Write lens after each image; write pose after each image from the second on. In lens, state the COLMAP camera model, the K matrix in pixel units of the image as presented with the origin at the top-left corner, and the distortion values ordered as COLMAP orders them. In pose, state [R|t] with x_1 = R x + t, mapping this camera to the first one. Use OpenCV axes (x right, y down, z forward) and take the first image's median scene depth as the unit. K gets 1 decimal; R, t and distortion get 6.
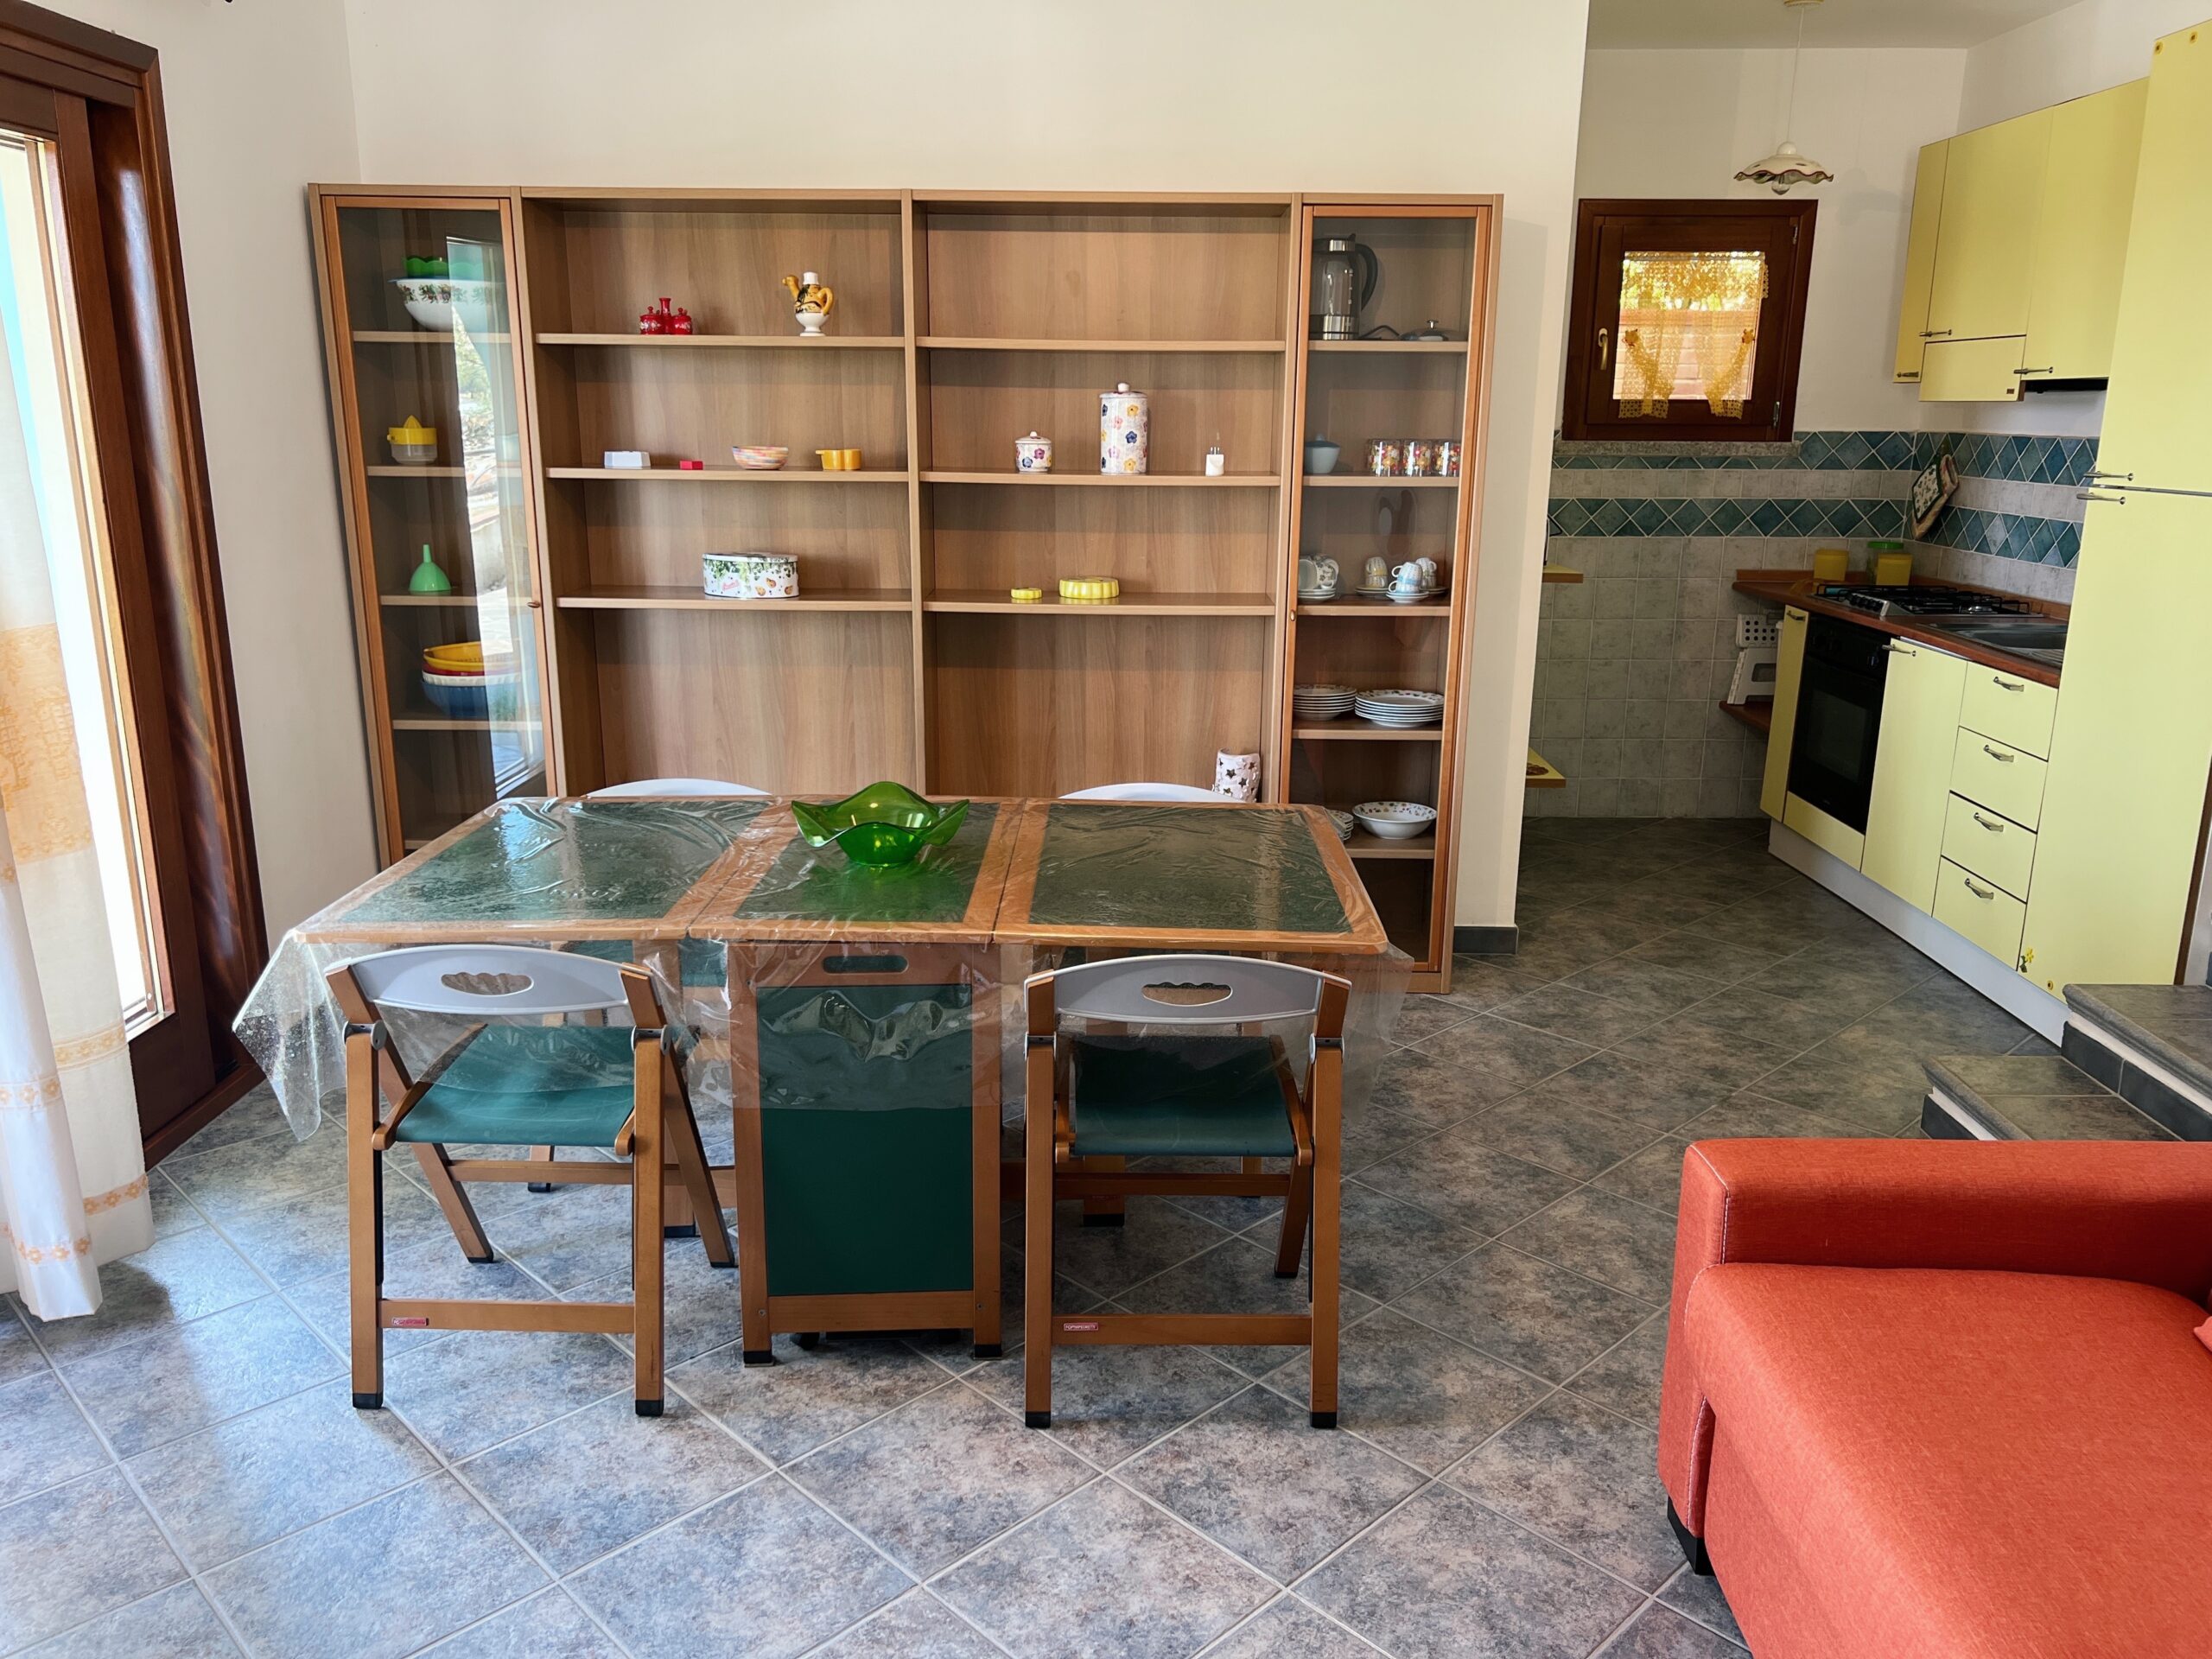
lens RADIAL K [[1642.1, 0, 1098.0], [0, 1642.1, 838.2], [0, 0, 1]] dist [0.029640, -0.047463]
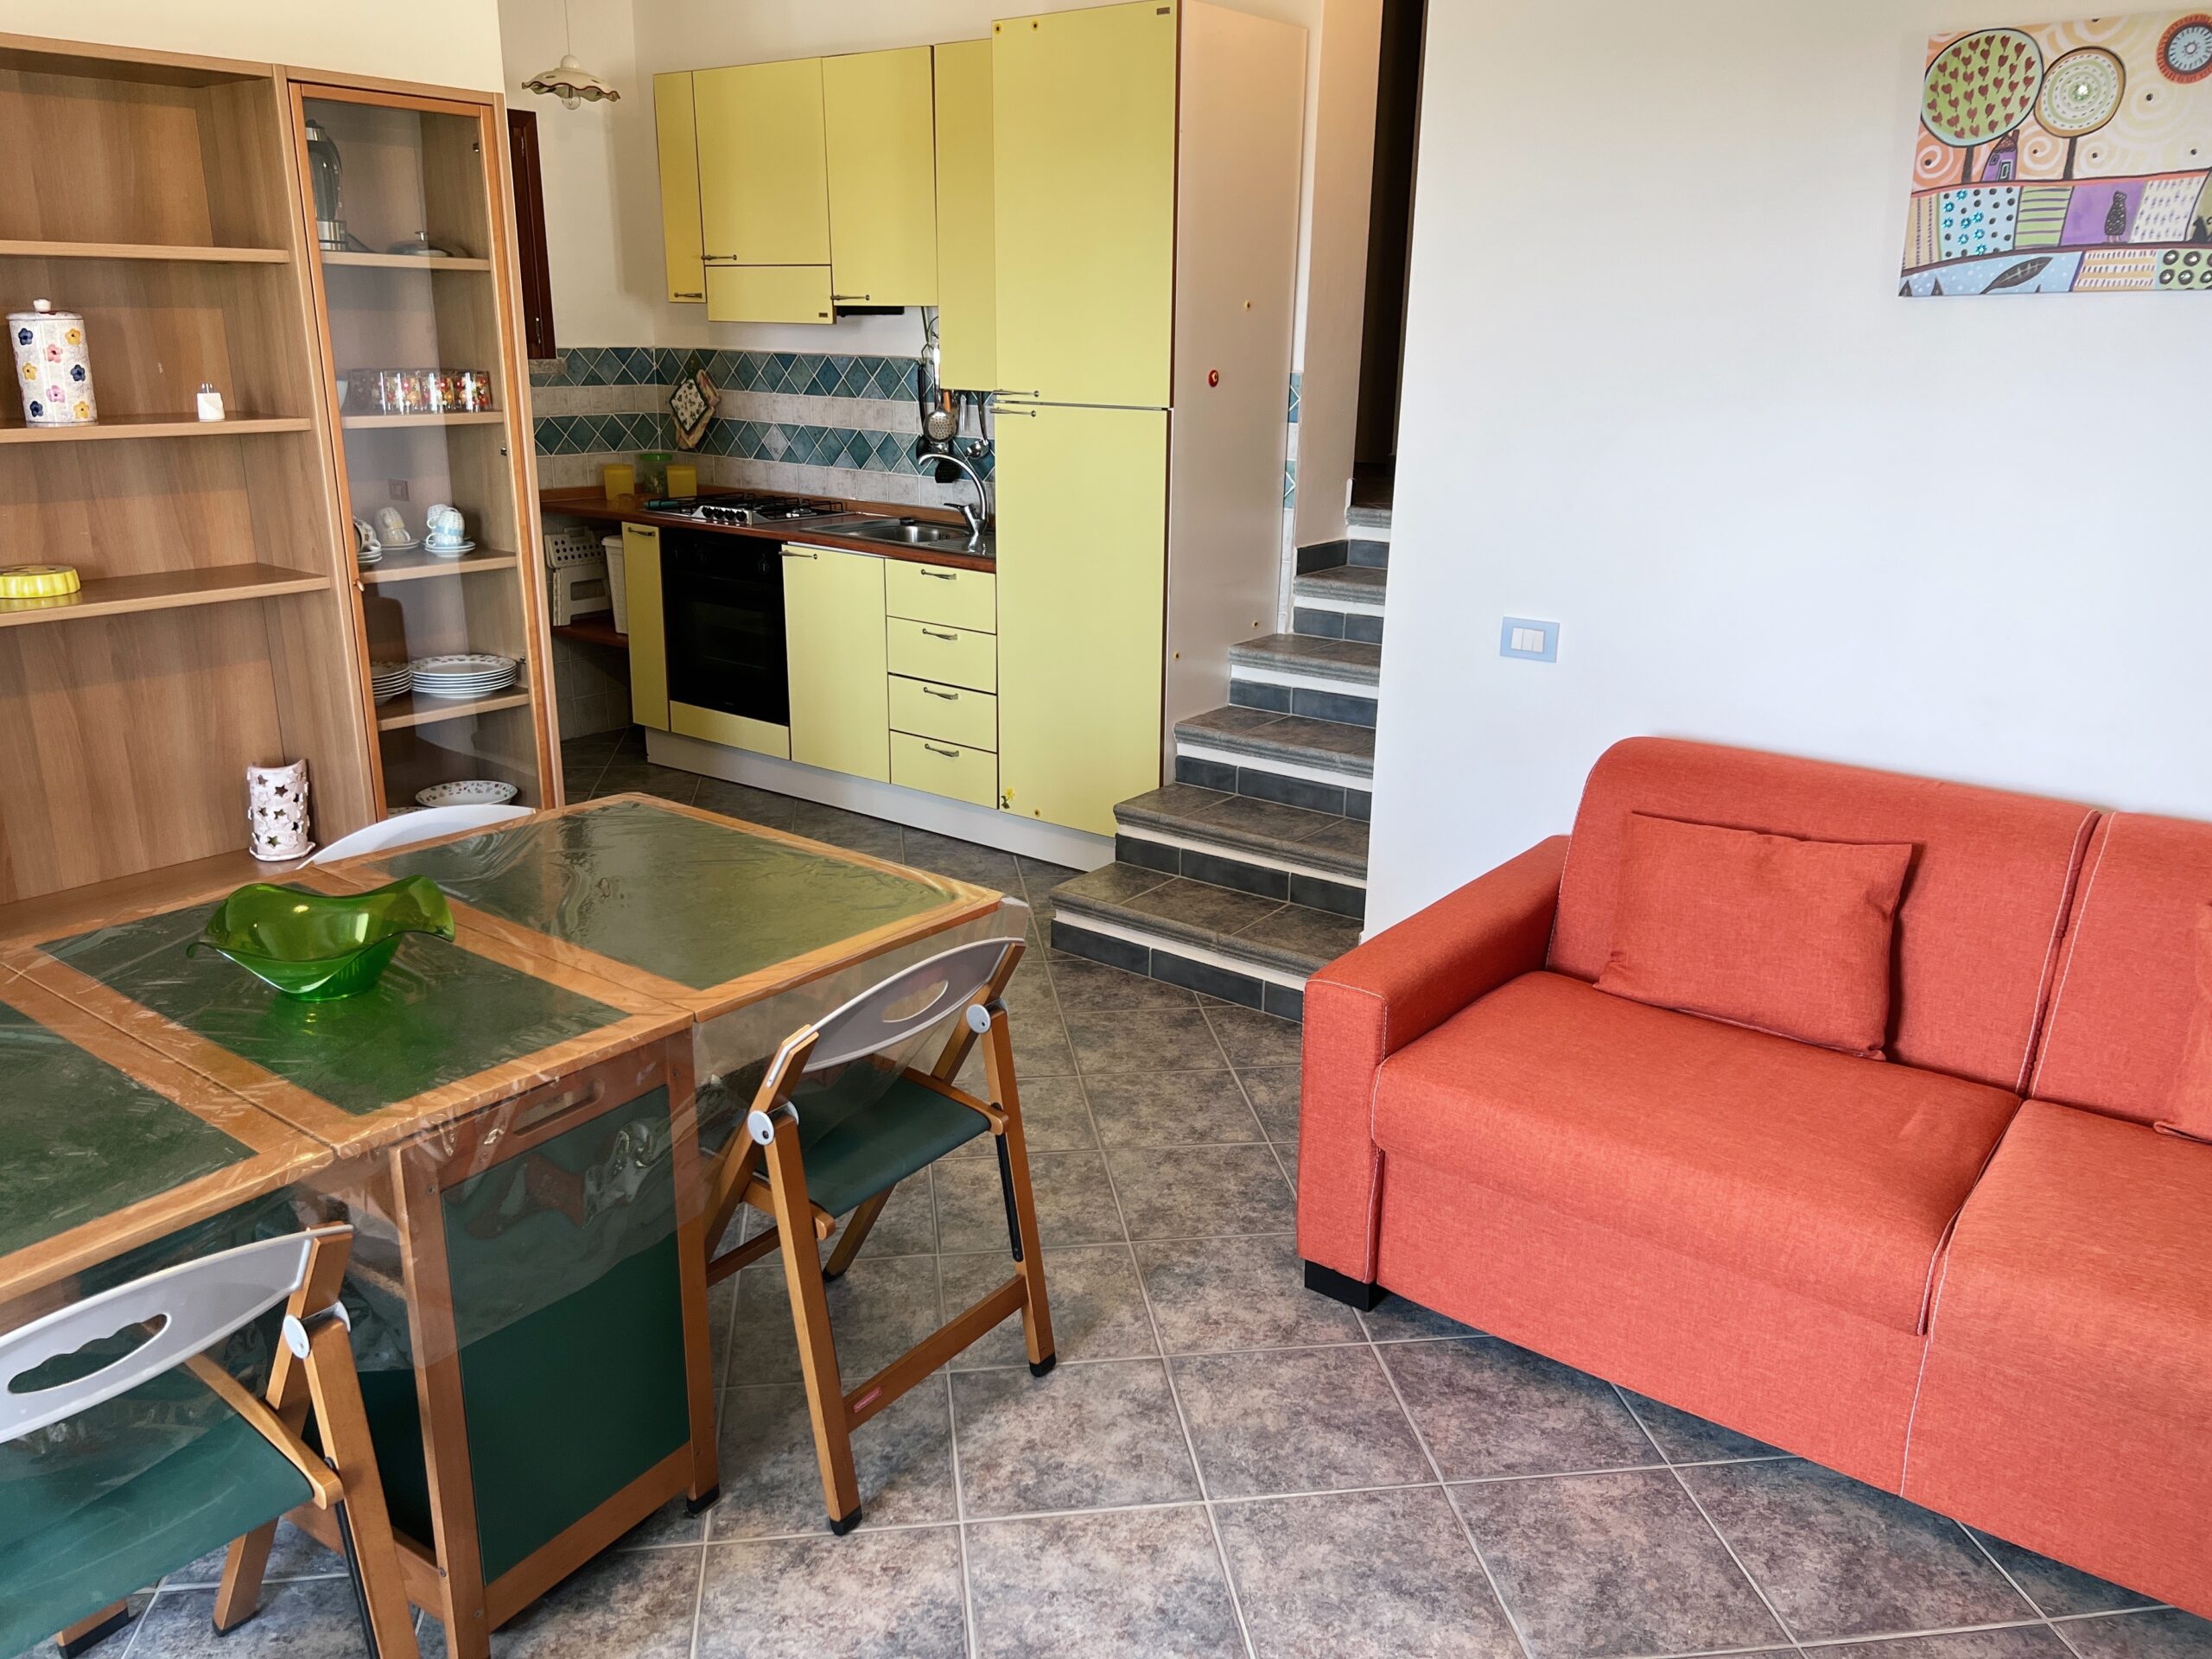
lens RADIAL K [[1642.1, 0, 1092.7], [0, 1642.1, 853.8], [0, 0, 1]] dist [0.029640, -0.047463]
pose [[0.593552, -0.243115, 0.767197, -0.255983], [0.190751, 0.968616, 0.159365, -0.051225], [-0.781863, 0.051752, 0.621298, 0.152937]]
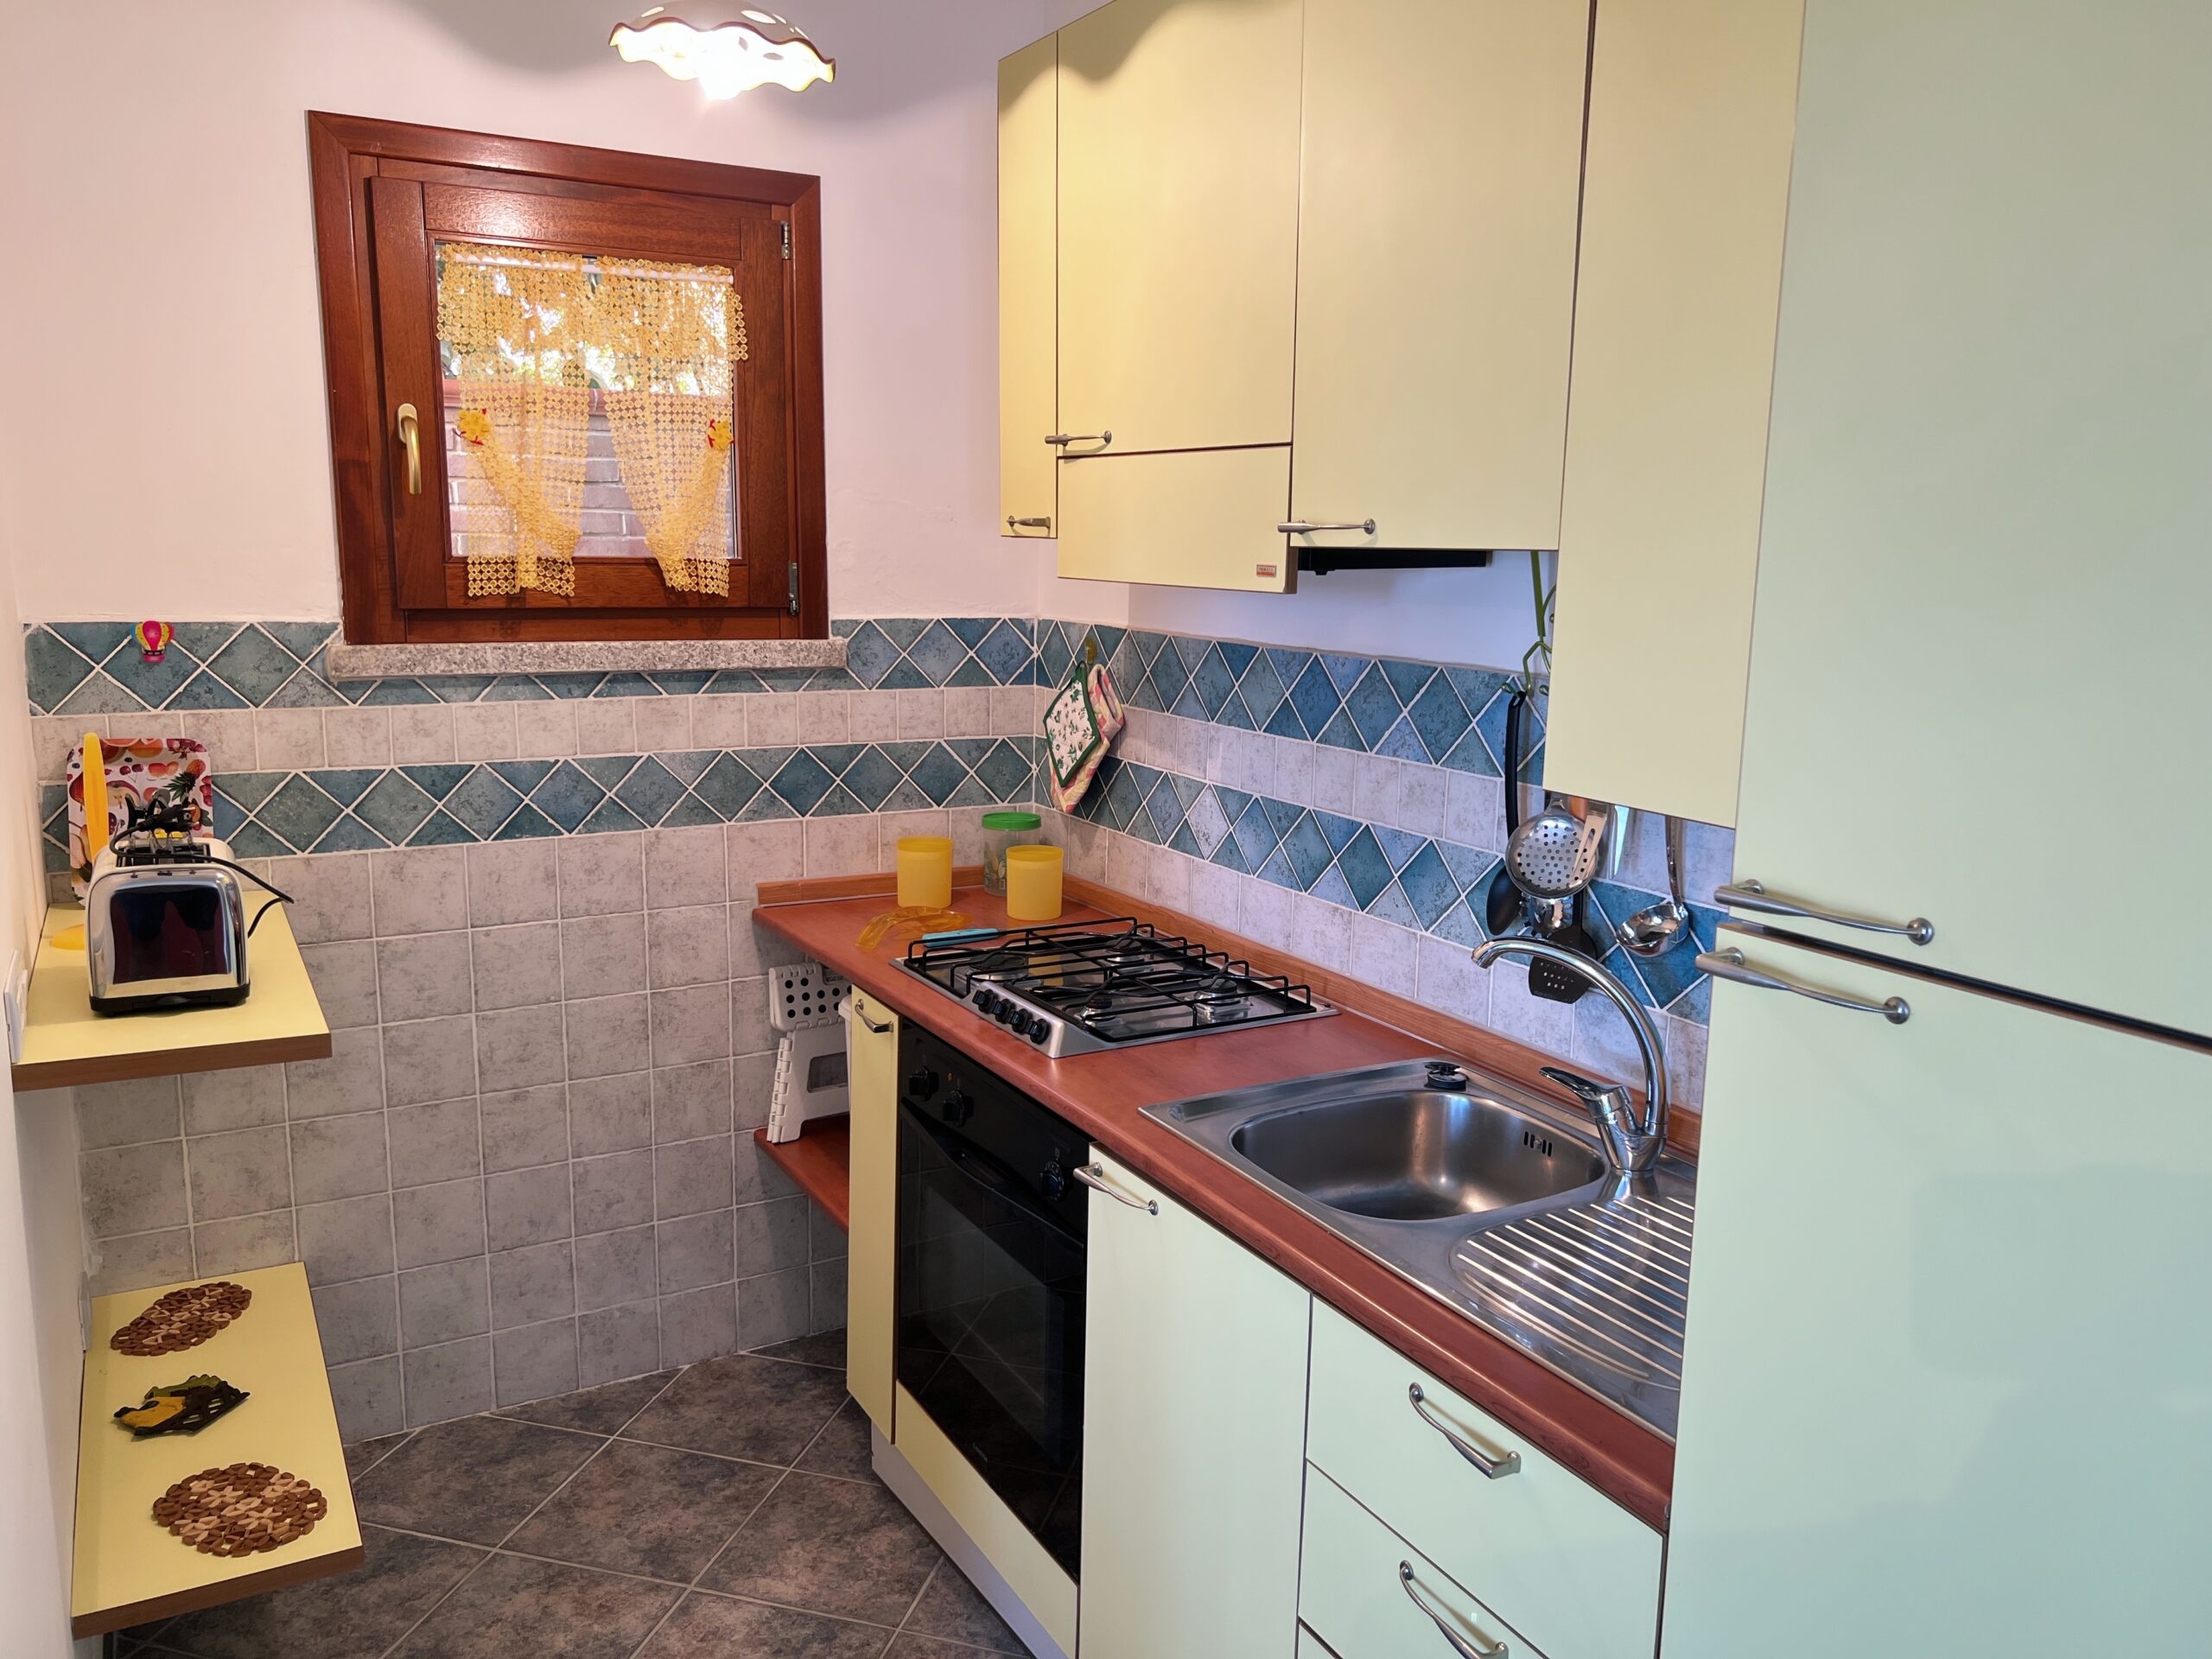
lens RADIAL K [[1642.1, 0, 1141.2], [0, 1642.1, 843.8], [0, 0, 1]] dist [0.029640, -0.047463]
pose [[0.848735, -0.082200, 0.522390, 0.252788], [0.115635, 0.992787, -0.031654, -0.164902], [-0.516020, 0.087272, 0.852119, 0.568147]]
